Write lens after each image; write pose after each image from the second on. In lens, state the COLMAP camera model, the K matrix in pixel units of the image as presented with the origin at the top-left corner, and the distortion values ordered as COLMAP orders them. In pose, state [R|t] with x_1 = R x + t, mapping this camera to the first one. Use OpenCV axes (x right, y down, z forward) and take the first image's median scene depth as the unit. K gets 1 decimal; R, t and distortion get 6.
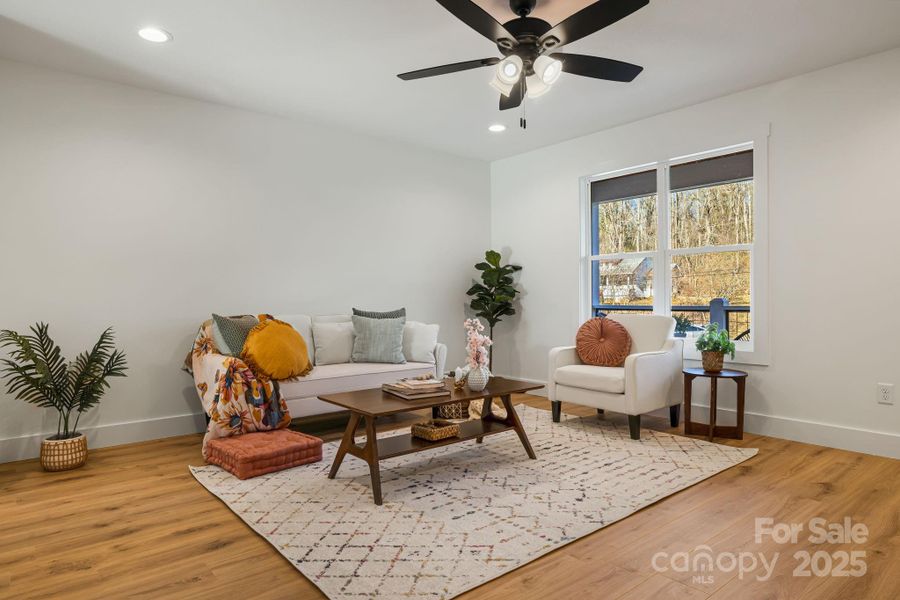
lens RADIAL K [[538.0, 0, 453.2], [0, 538.0, 302.7], [0, 0, 1]] dist [-0.000637, 0.000641]
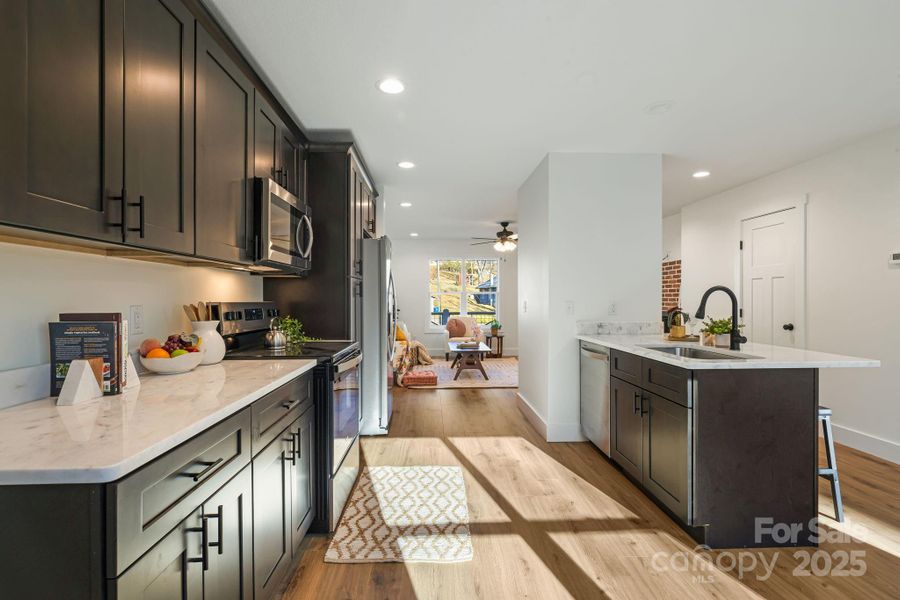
lens RADIAL K [[428.4, 0, 448.8], [0, 428.4, 298.7], [0, 0, 1]] dist [-0.003879, -0.000583]
pose [[0.603160, 0.006694, 0.797592, -1.782412], [0.003456, 0.999933, -0.011005, -0.058450], [-0.797613, 0.009394, 0.603096, -0.256700]]
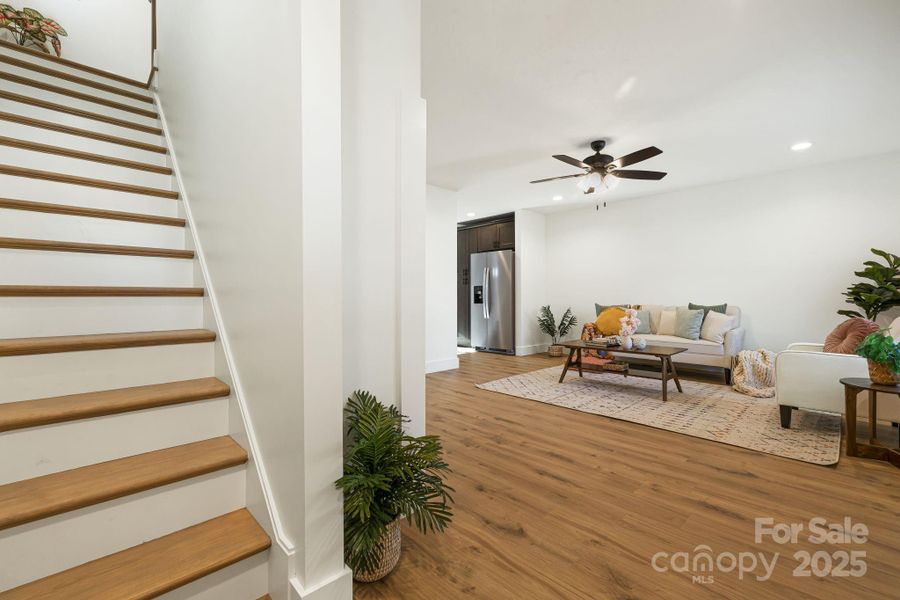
lens RADIAL K [[382.8, 0, 449.7], [0, 382.8, 299.9], [0, 0, 1]] dist [0.000802, 0.000253]
pose [[0.068834, 0.014043, -0.997529, 1.204871], [-0.003599, 0.999898, 0.013828, -0.014825], [0.997622, 0.002638, 0.068878, 0.303647]]
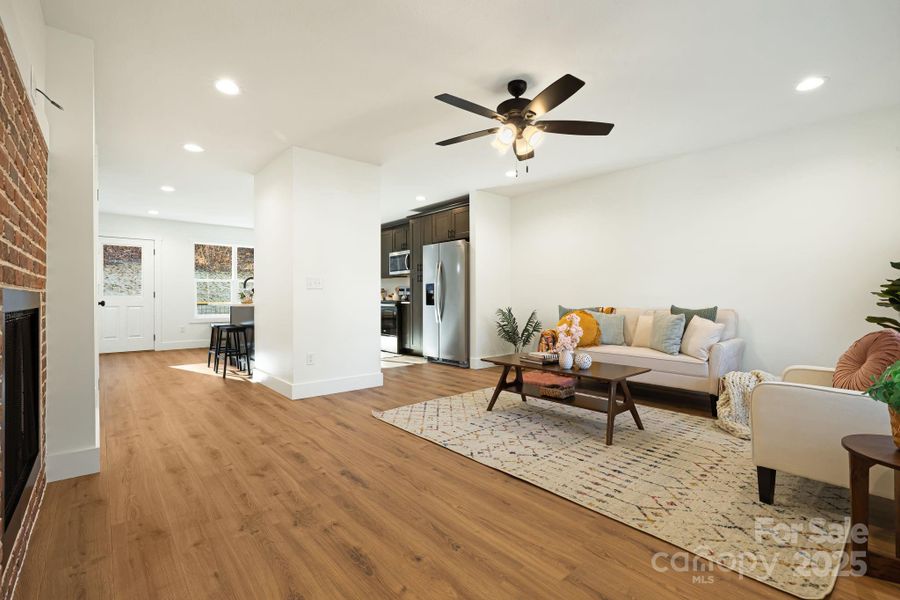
lens RADIAL K [[403.8, 0, 447.9], [0, 403.8, 298.3], [0, 0, 1]] dist [-0.007126, 0.001184]
pose [[0.020582, 0.010575, -0.999732, 0.963239], [-0.004136, 0.999936, 0.010492, -0.016298], [0.999780, 0.003919, 0.020625, 0.652323]]
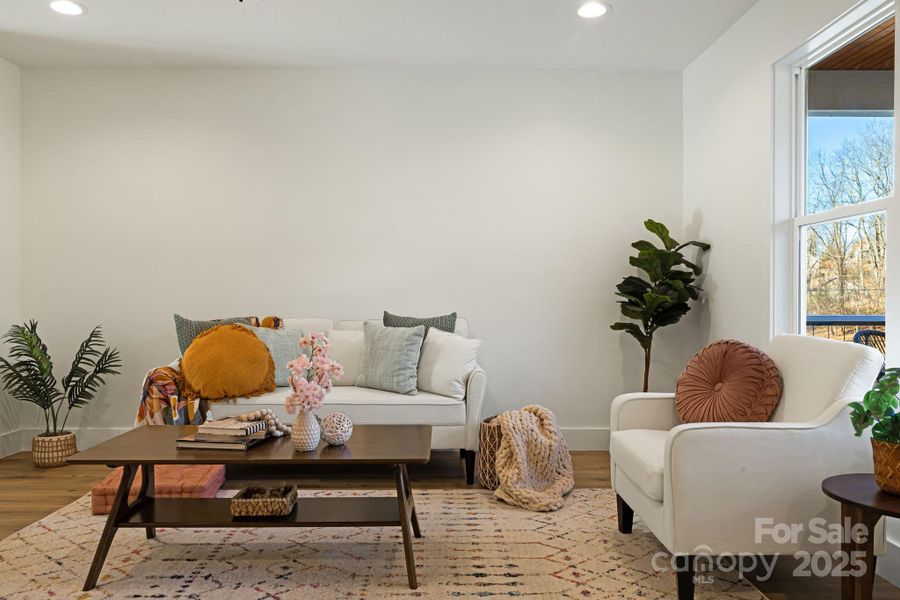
lens RADIAL K [[671.1, 0, 451.1], [0, 671.1, 297.0], [0, 0, 1]] dist [0.000371, -0.009446]
pose [[0.779982, 0.006583, -0.625767, 0.614378], [-0.010976, 0.999935, -0.003161, -0.009383], [0.625706, 0.009334, 0.780003, 0.477065]]
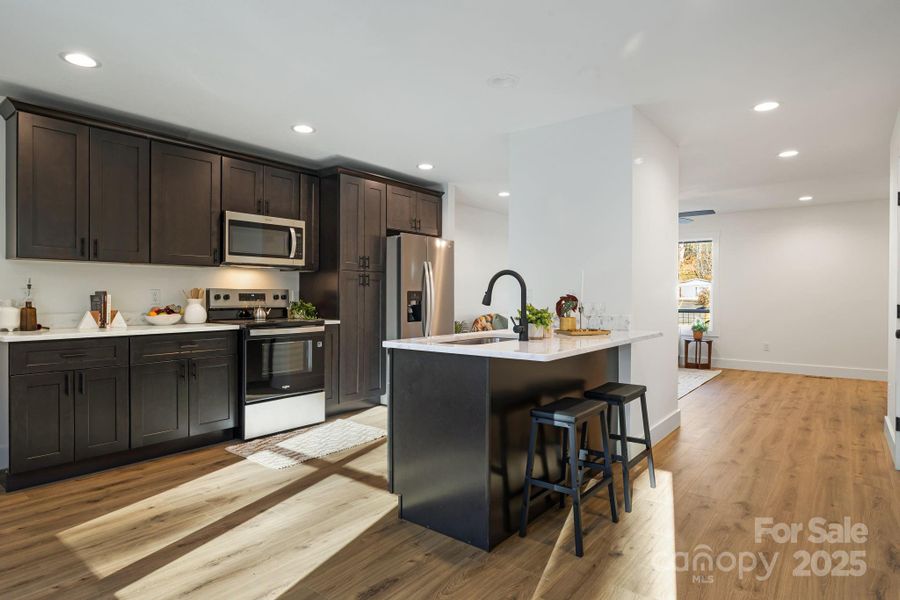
lens RADIAL K [[501.1, 0, 446.9], [0, 501.1, 296.8], [0, 0, 1]] dist [-0.005267, -0.003817]
pose [[0.979203, 0.008909, 0.202686, -1.130538], [-0.008200, 0.999957, -0.004342, -0.039338], [-0.202716, 0.002590, 0.979234, -0.980040]]
